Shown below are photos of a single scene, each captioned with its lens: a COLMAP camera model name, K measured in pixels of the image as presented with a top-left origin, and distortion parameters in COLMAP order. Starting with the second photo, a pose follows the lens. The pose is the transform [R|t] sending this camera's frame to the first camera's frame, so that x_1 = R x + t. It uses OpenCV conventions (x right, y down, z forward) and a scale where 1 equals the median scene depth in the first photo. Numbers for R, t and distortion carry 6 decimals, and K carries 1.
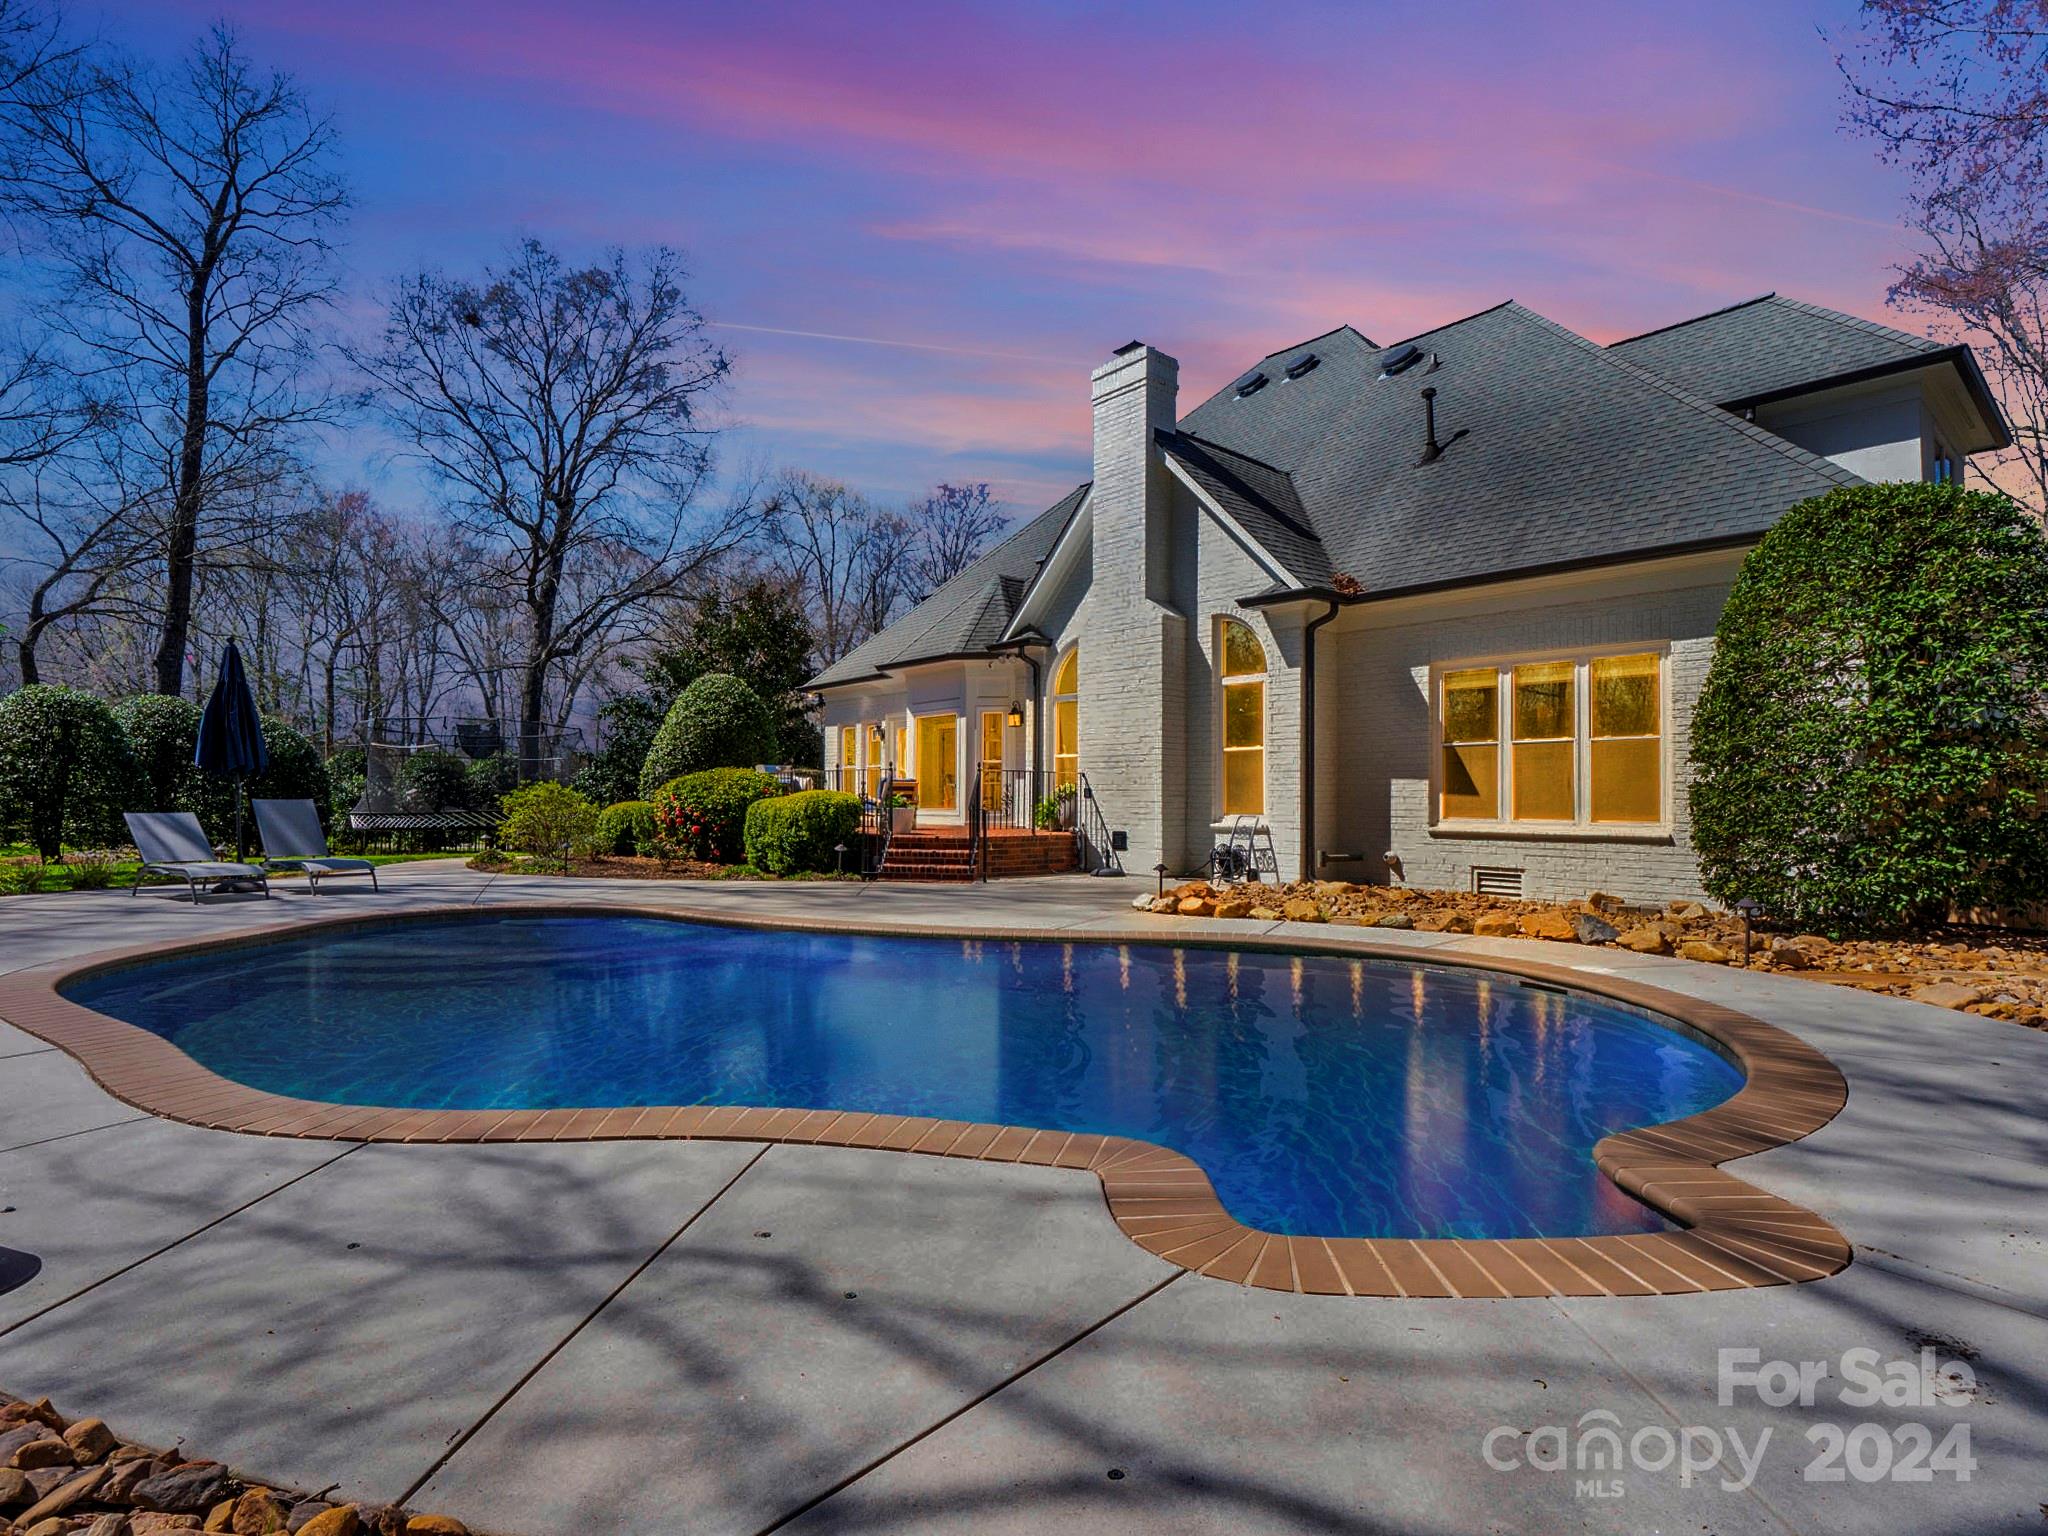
lens RADIAL K [[964.3, 0, 1019.8], [0, 964.3, 775.0], [0, 0, 1]] dist [-0.016502, 0.000612]
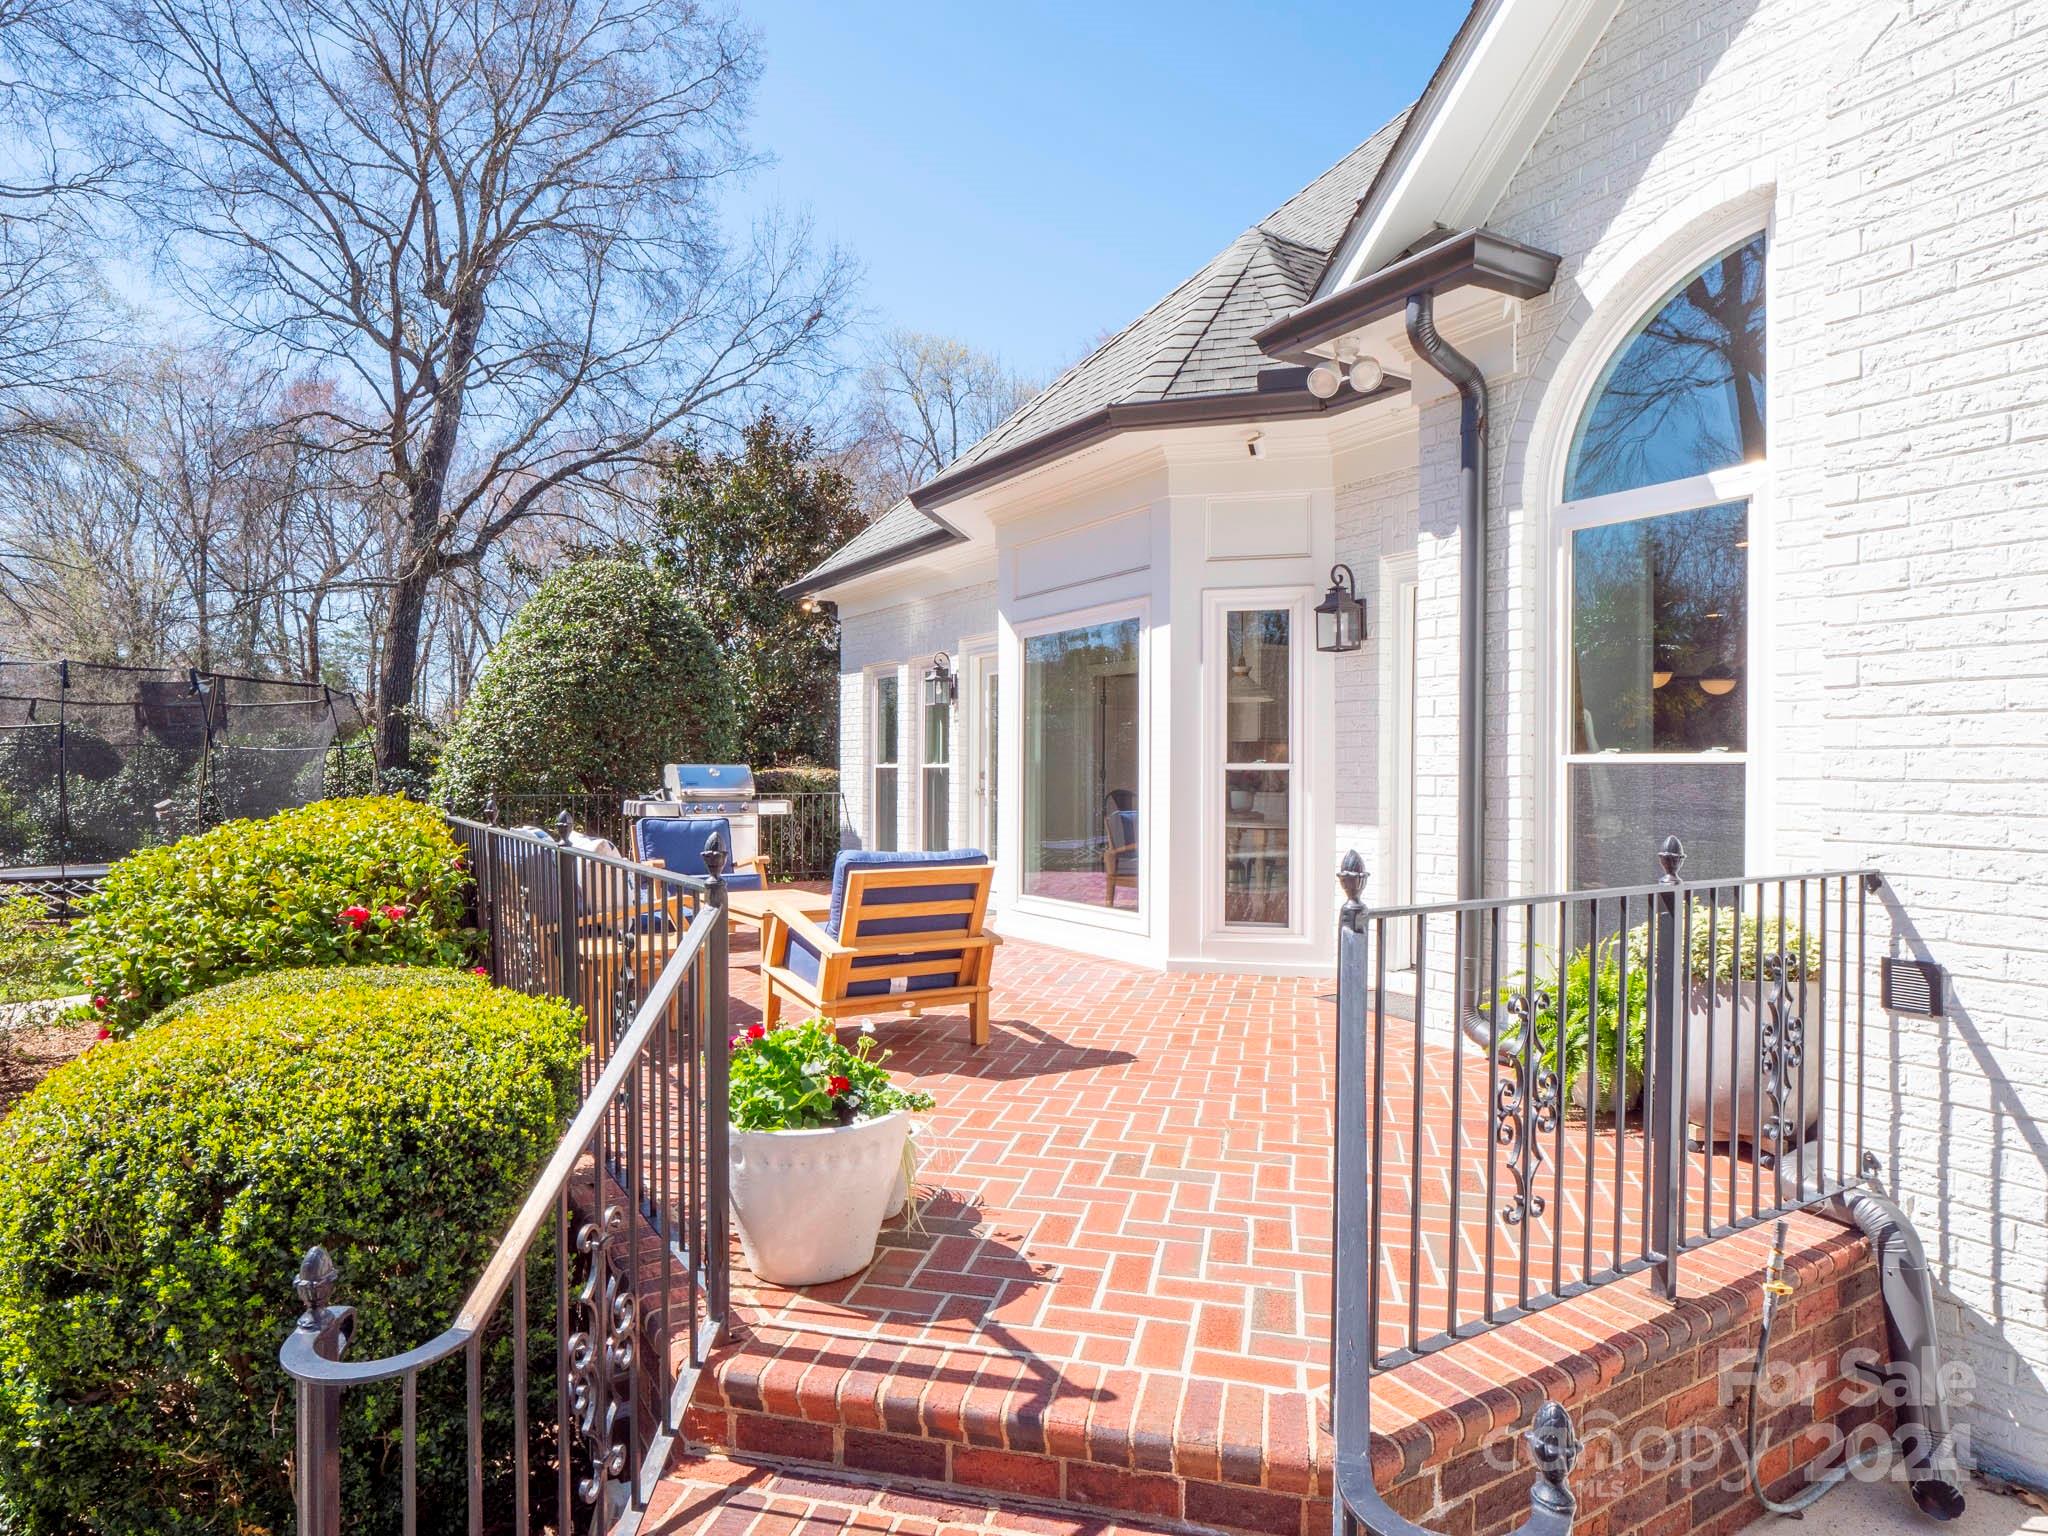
lens RADIAL K [[1180.5, 0, 1026.4], [0, 1180.5, 771.8], [0, 0, 1]] dist [-0.009328, -0.001547]
pose [[0.988790, -0.002576, -0.149291, -0.058503], [0.005567, 0.999792, 0.019622, -0.025884], [0.149209, -0.020234, 0.988599, 0.784403]]
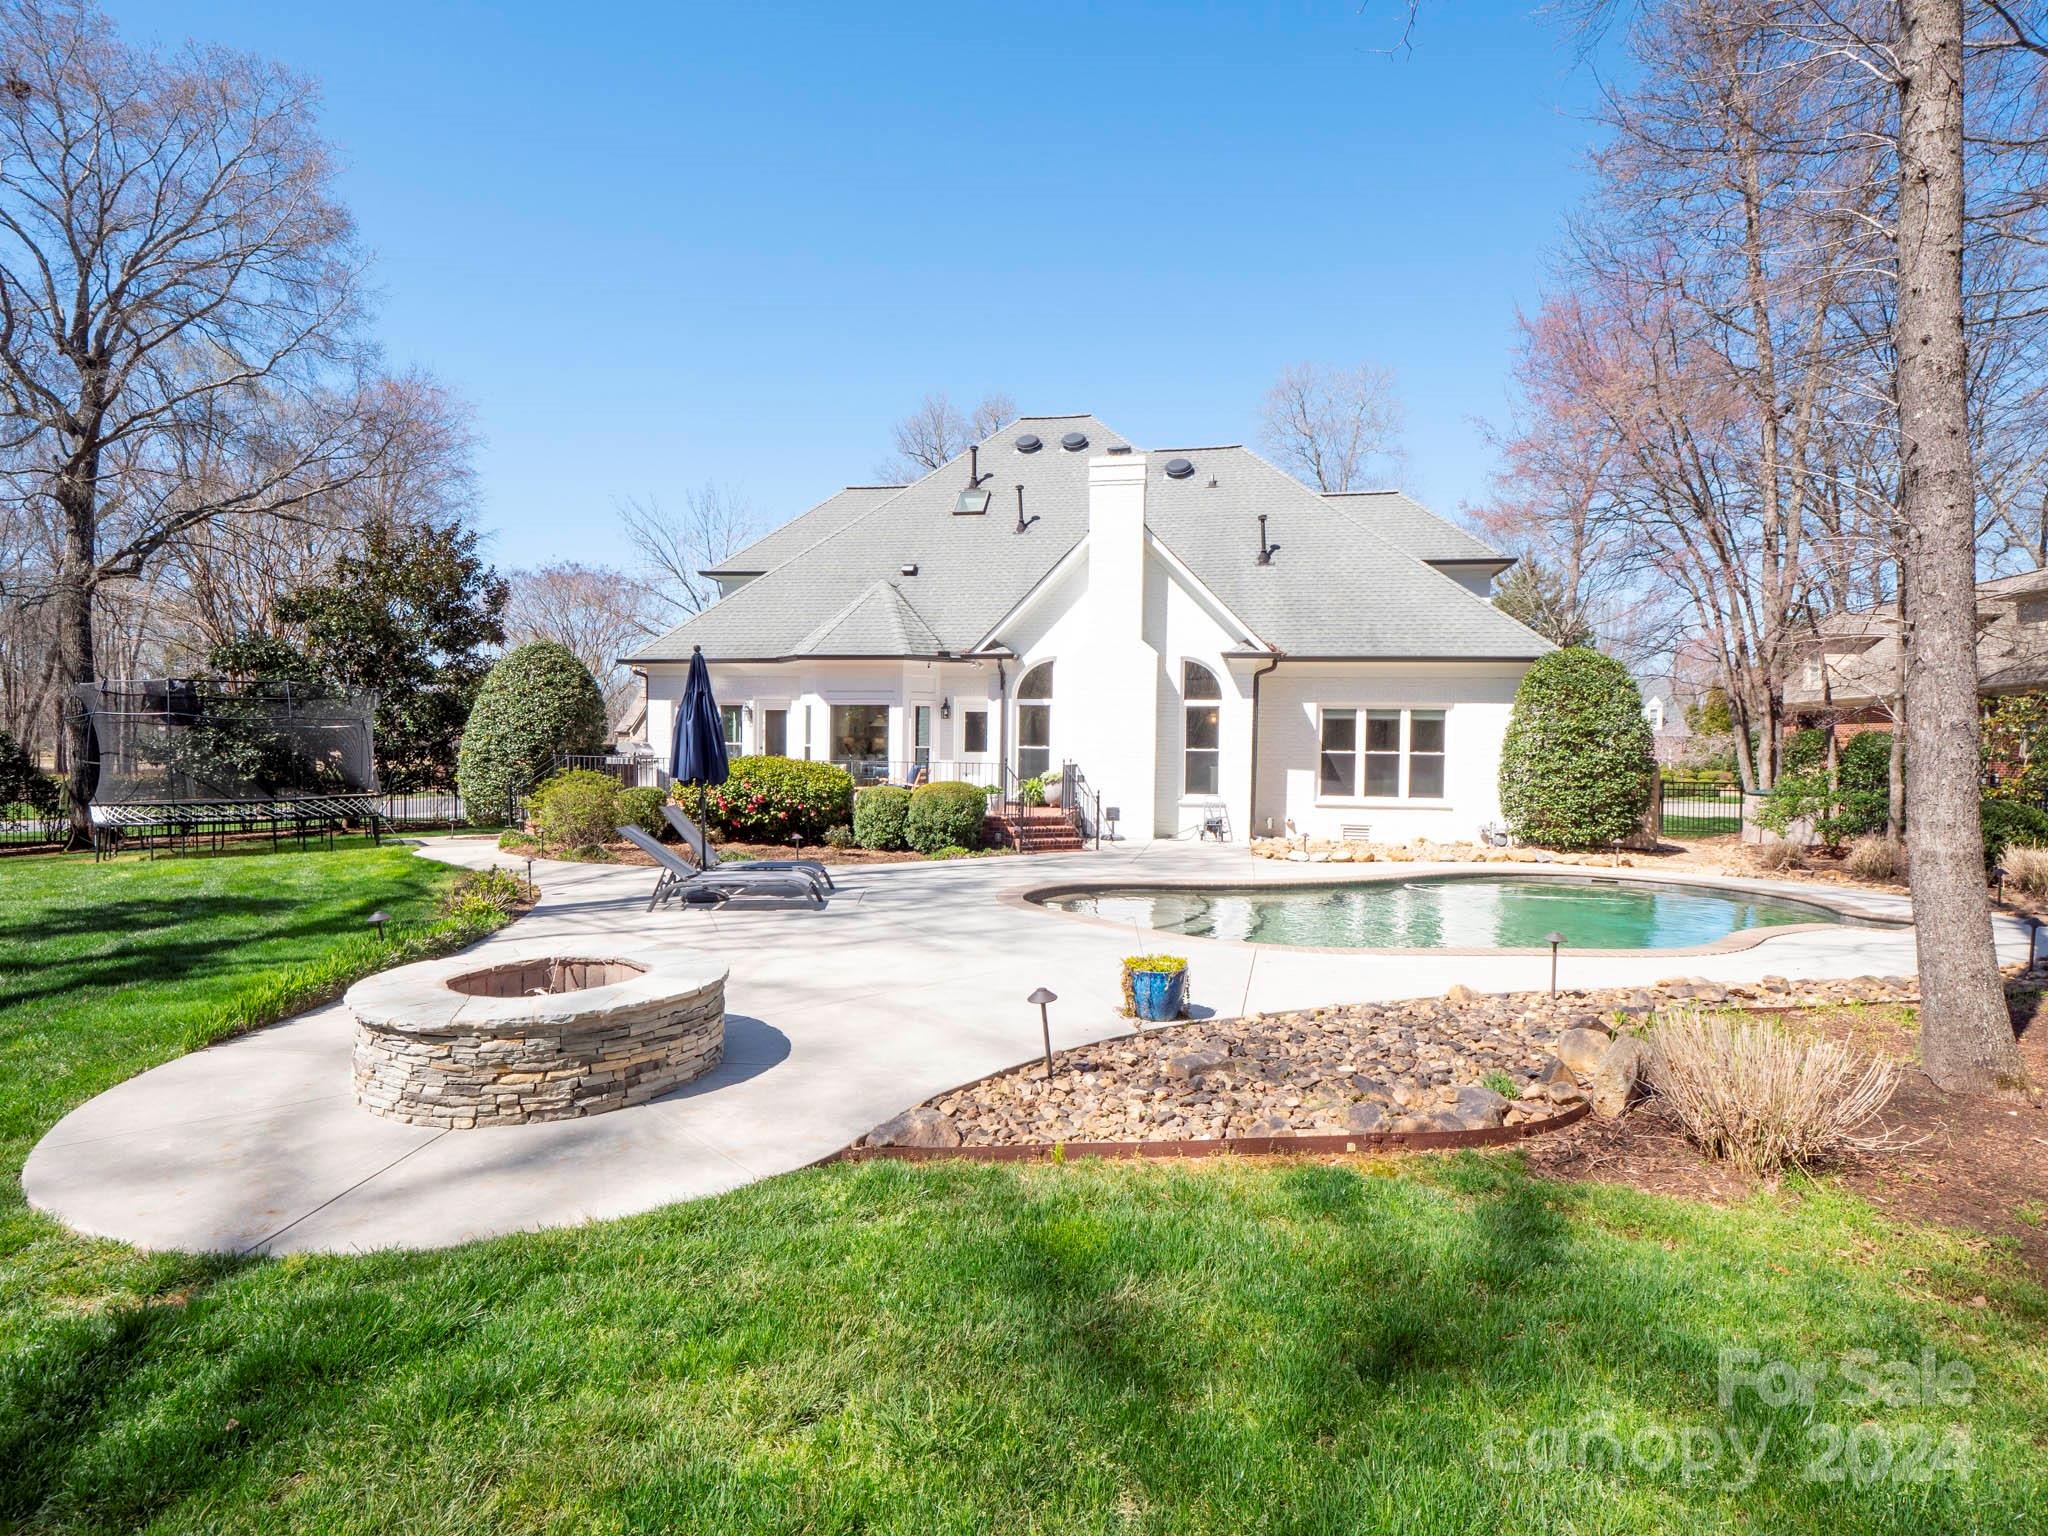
lens RADIAL K [[964.3, 0, 1038.6], [0, 964.3, 756.1], [0, 0, 1]] dist [-0.016502, 0.000612]
pose [[0.803234, -0.007415, 0.595618, -0.781921], [-0.018094, 0.999157, 0.036840, -0.062064], [-0.595389, -0.040368, 0.802423, -0.036071]]
